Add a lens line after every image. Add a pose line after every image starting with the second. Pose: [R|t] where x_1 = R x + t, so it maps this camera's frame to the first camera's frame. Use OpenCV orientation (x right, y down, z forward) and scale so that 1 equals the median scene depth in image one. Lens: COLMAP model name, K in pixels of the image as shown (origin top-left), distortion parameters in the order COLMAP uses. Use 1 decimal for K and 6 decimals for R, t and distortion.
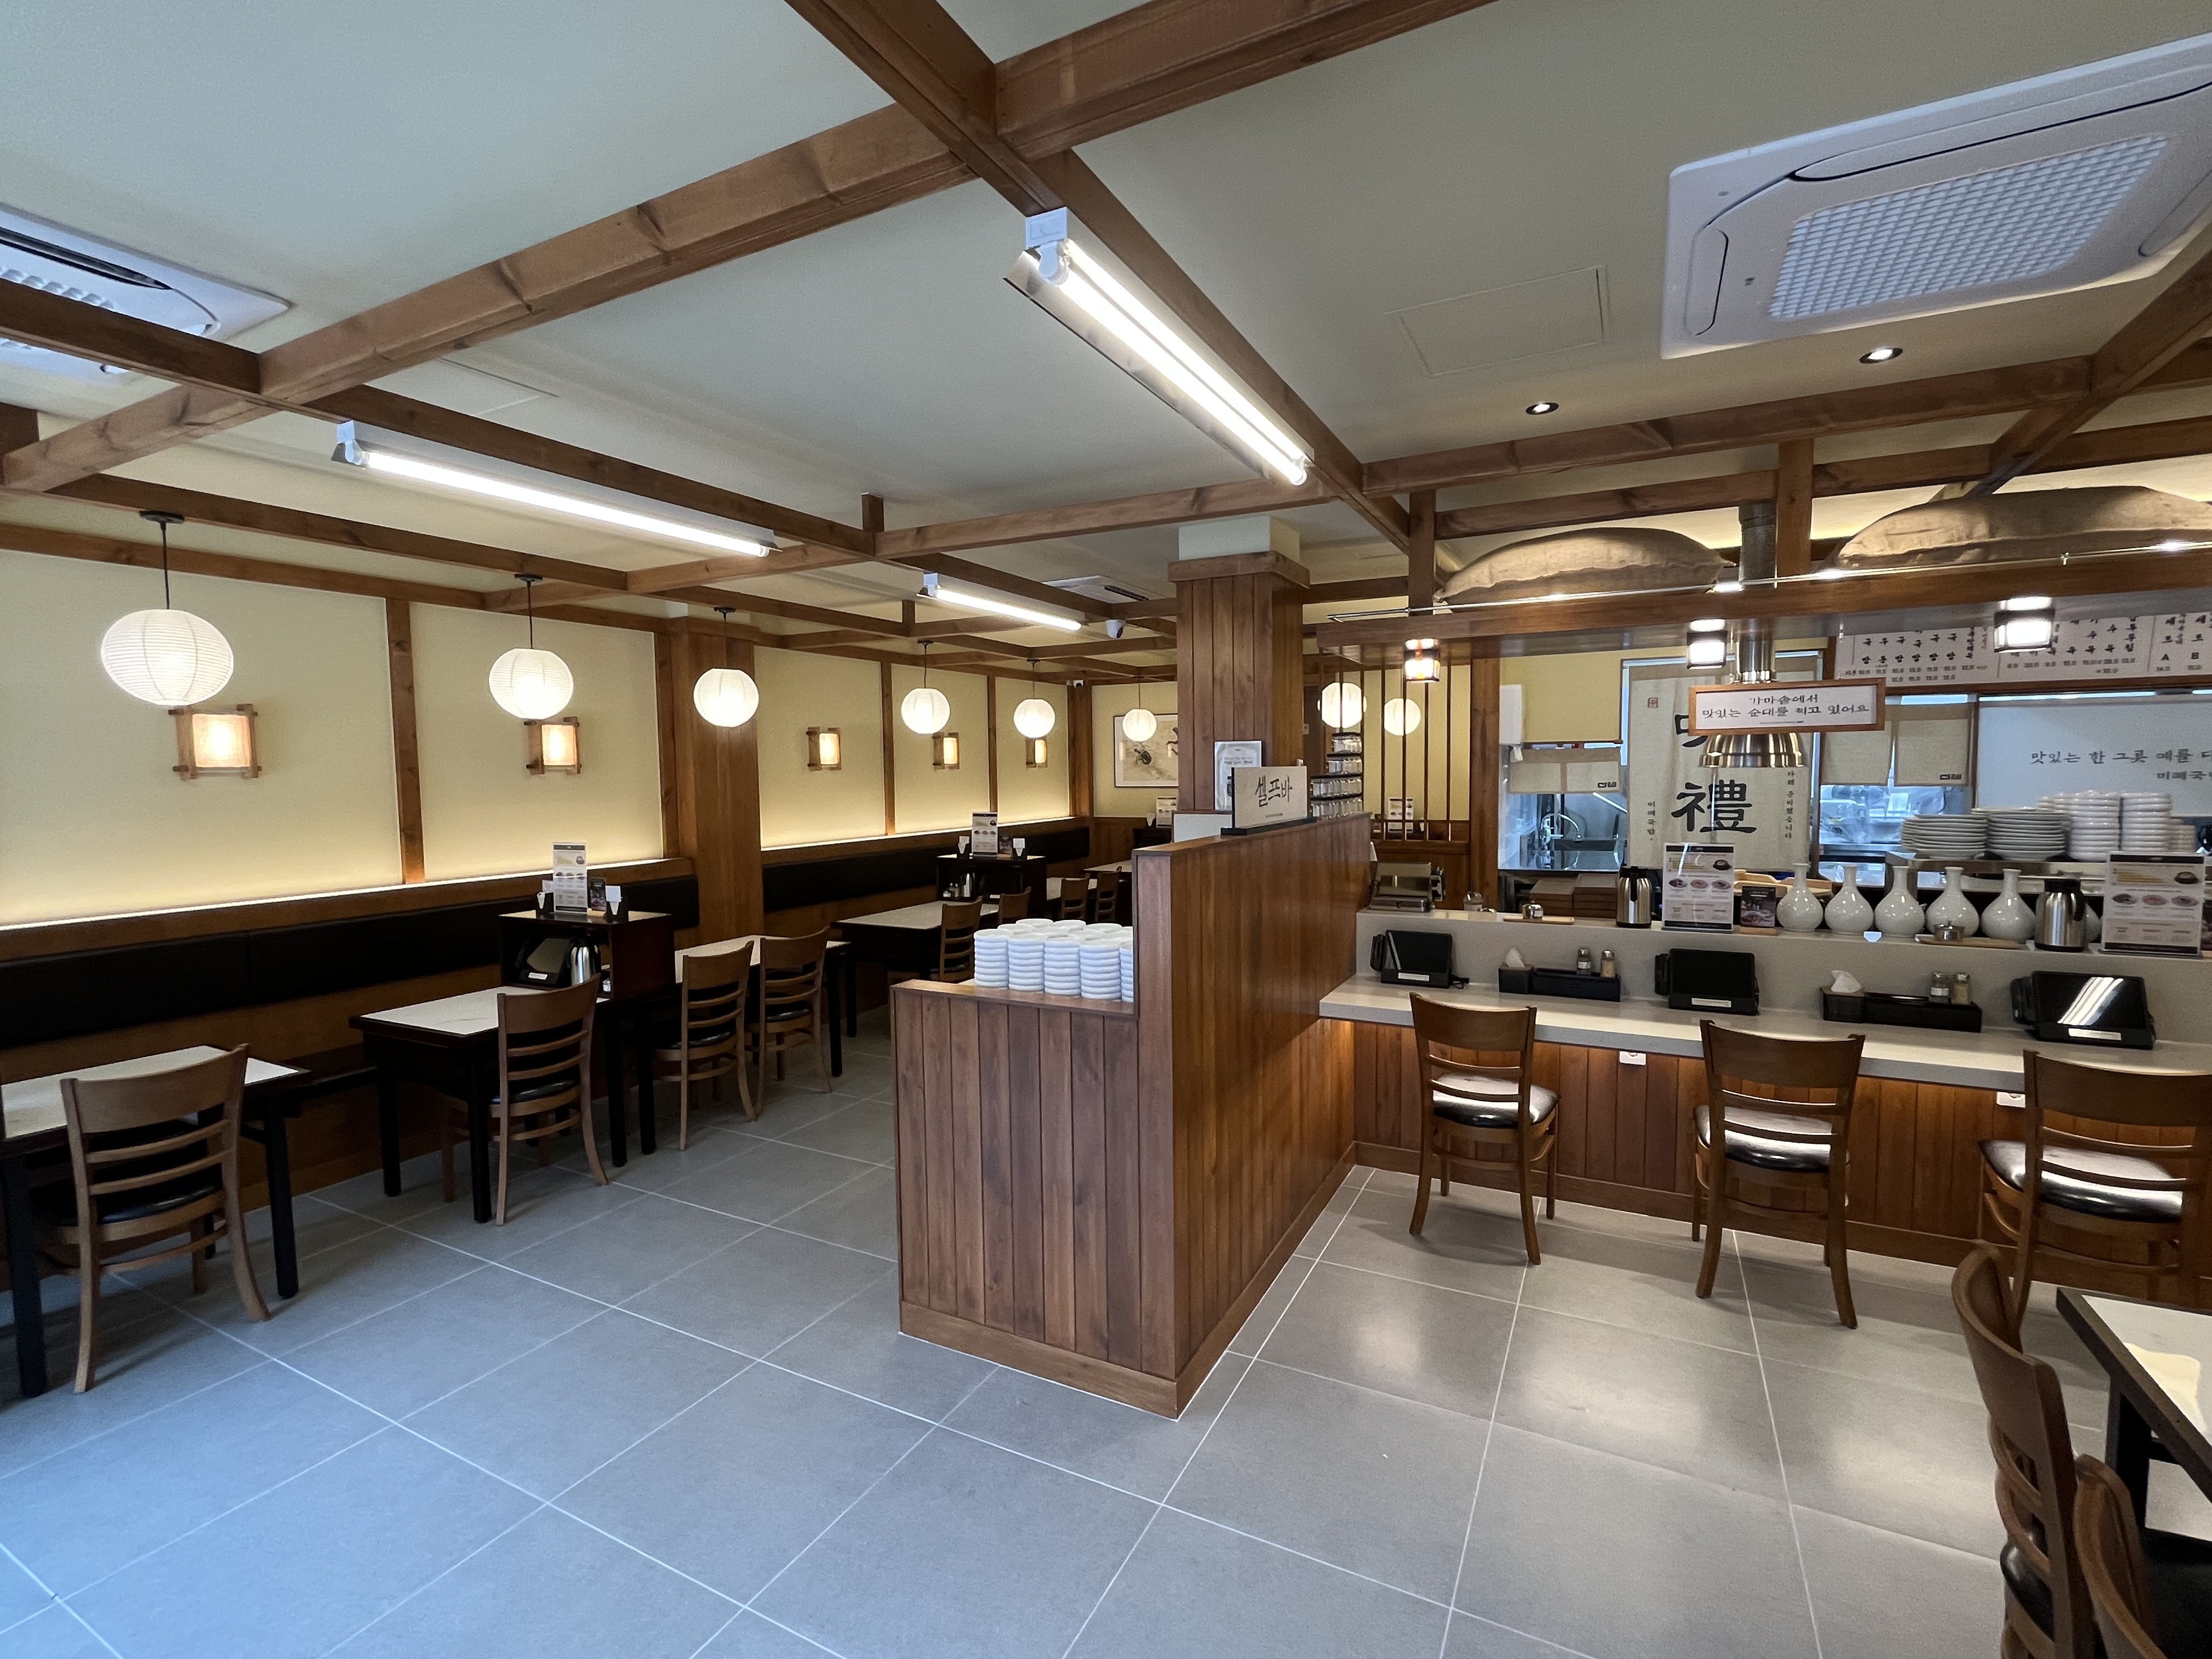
lens RADIAL K [[993.2, 0, 1111.8], [0, 993.2, 829.5], [0, 0, 1]] dist [0.000814, 0.000073]
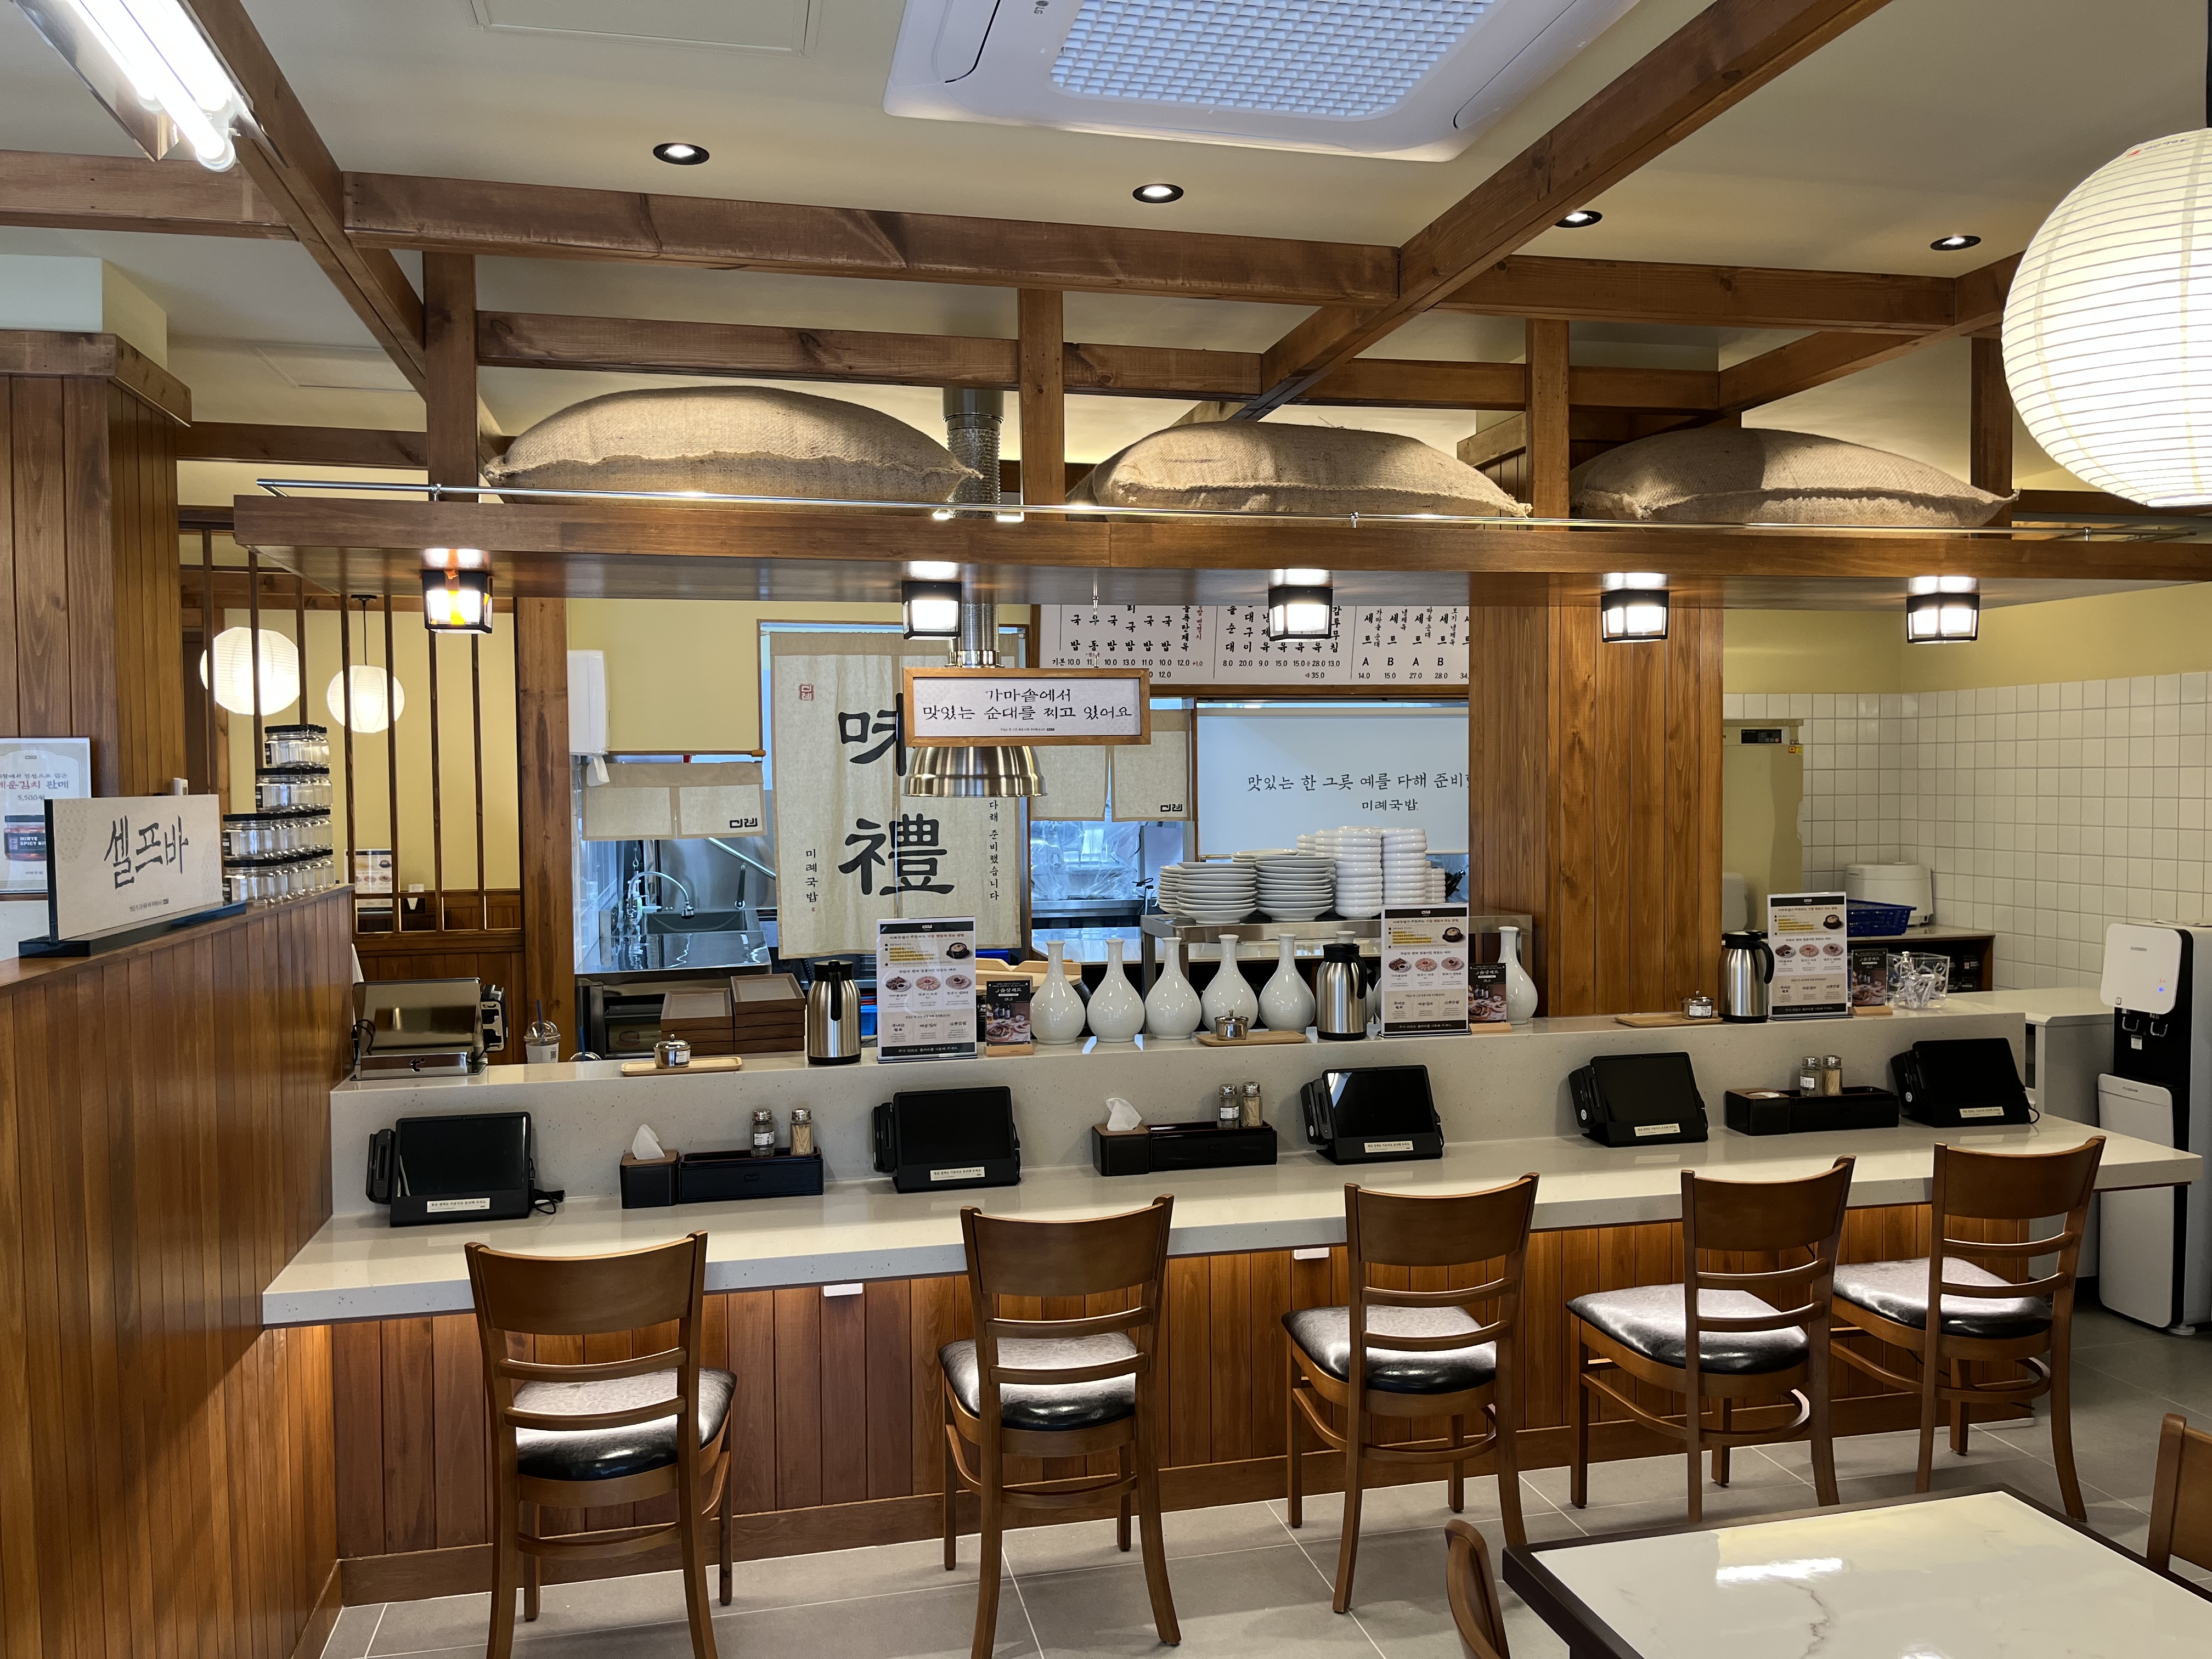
lens RADIAL K [[1675.3, 0, 1120.1], [0, 1675.3, 840.1], [0, 0, 1]] dist [0.046977, -0.058943]
pose [[0.753613, -0.018283, 0.657064, -0.008248], [0.040377, 0.999013, -0.018511, -0.011175], [-0.656077, 0.040480, 0.753607, 0.127976]]
